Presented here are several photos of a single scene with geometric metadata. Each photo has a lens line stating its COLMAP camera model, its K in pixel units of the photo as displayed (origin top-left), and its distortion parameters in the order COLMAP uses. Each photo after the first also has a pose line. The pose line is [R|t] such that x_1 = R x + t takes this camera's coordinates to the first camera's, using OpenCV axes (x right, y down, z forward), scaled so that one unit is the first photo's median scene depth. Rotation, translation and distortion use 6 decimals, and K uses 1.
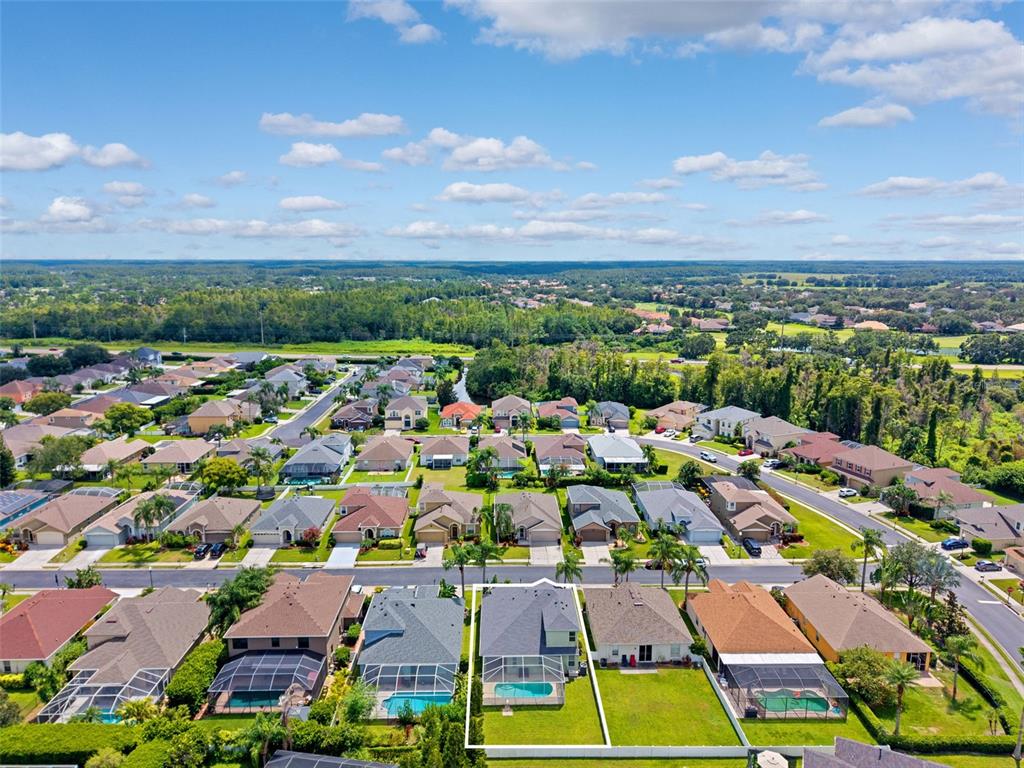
lens RADIAL K [[725.5, 0, 512.0], [0, 725.5, 384.0], [0, 0, 1]] dist [0.059296, -0.077704]
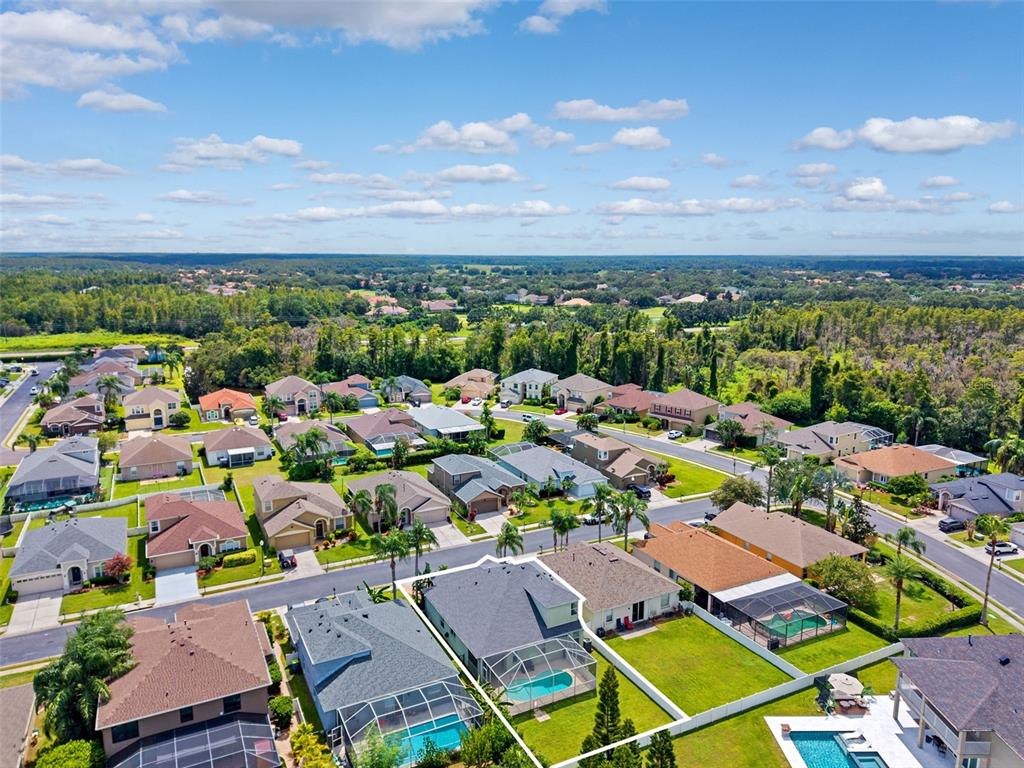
lens RADIAL K [[725.5, 0, 512.0], [0, 725.5, 384.0], [0, 0, 1]] dist [0.059296, -0.077704]
pose [[0.891559, -0.074395, 0.446753, -0.205057], [0.076704, 0.996970, 0.012944, 0.045254], [-0.446362, 0.022727, 0.894564, 0.172675]]
